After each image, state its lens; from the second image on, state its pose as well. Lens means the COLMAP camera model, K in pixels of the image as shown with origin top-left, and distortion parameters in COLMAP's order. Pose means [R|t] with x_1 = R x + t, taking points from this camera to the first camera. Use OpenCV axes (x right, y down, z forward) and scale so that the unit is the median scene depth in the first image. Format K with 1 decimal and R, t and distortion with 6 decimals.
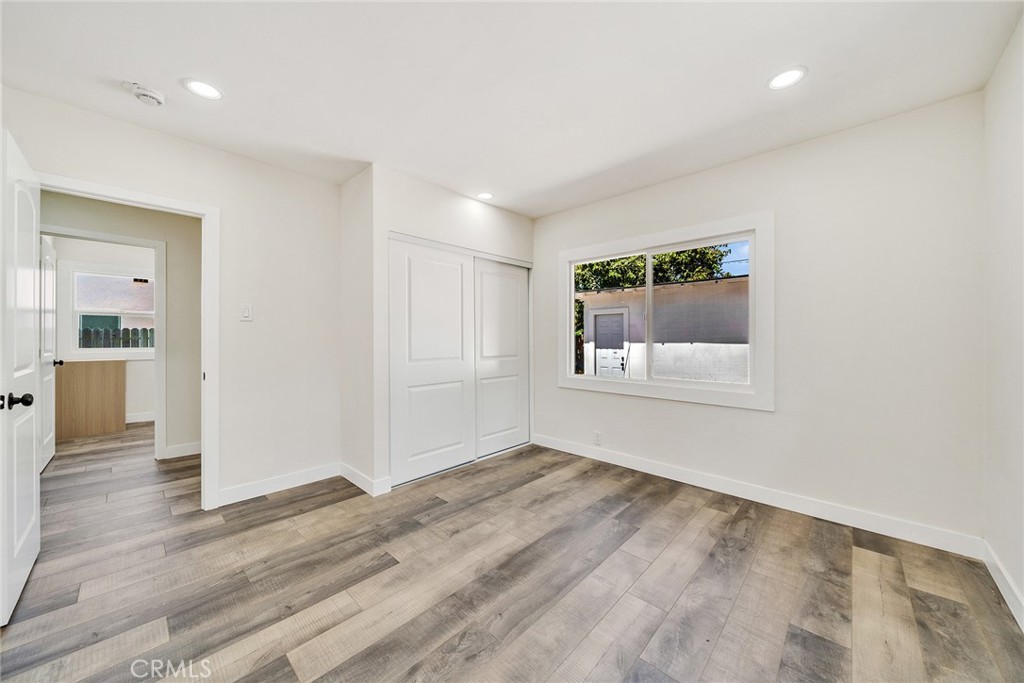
lens RADIAL K [[364.6, 0, 508.5], [0, 364.6, 352.4], [0, 0, 1]] dist [-0.001536, -0.000058]
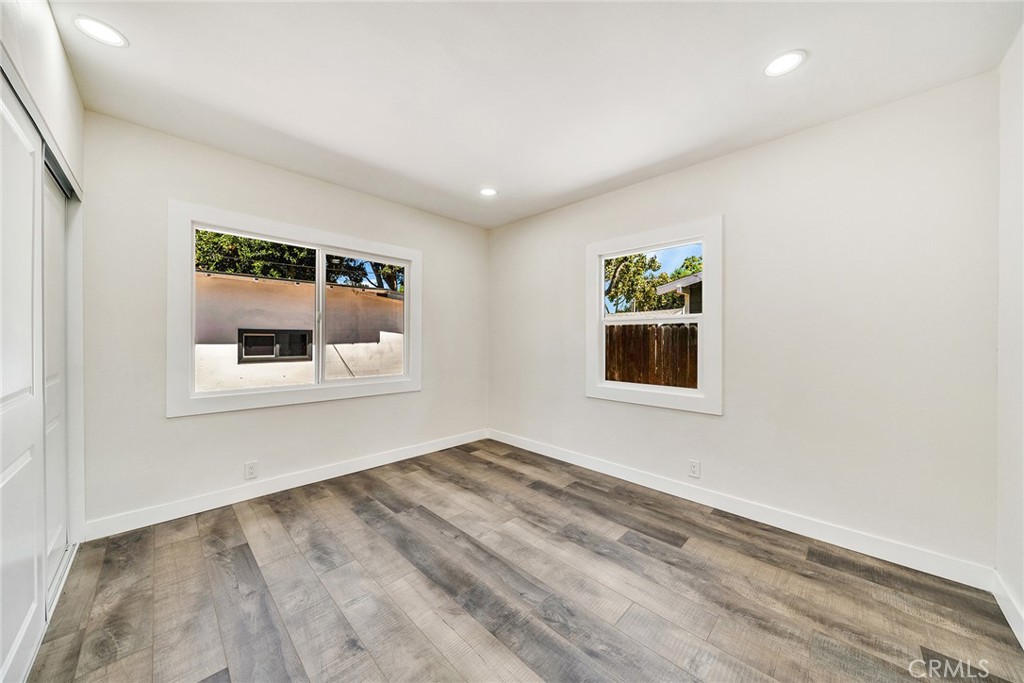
lens RADIAL K [[350.9, 0, 510.4], [0, 350.9, 343.2], [0, 0, 1]] dist [-0.006752, 0.000112]
pose [[0.016054, -0.010910, 0.999812, -0.698302], [0.034772, 0.999342, 0.010346, -0.024200], [-0.999266, 0.034600, 0.016423, 0.657703]]
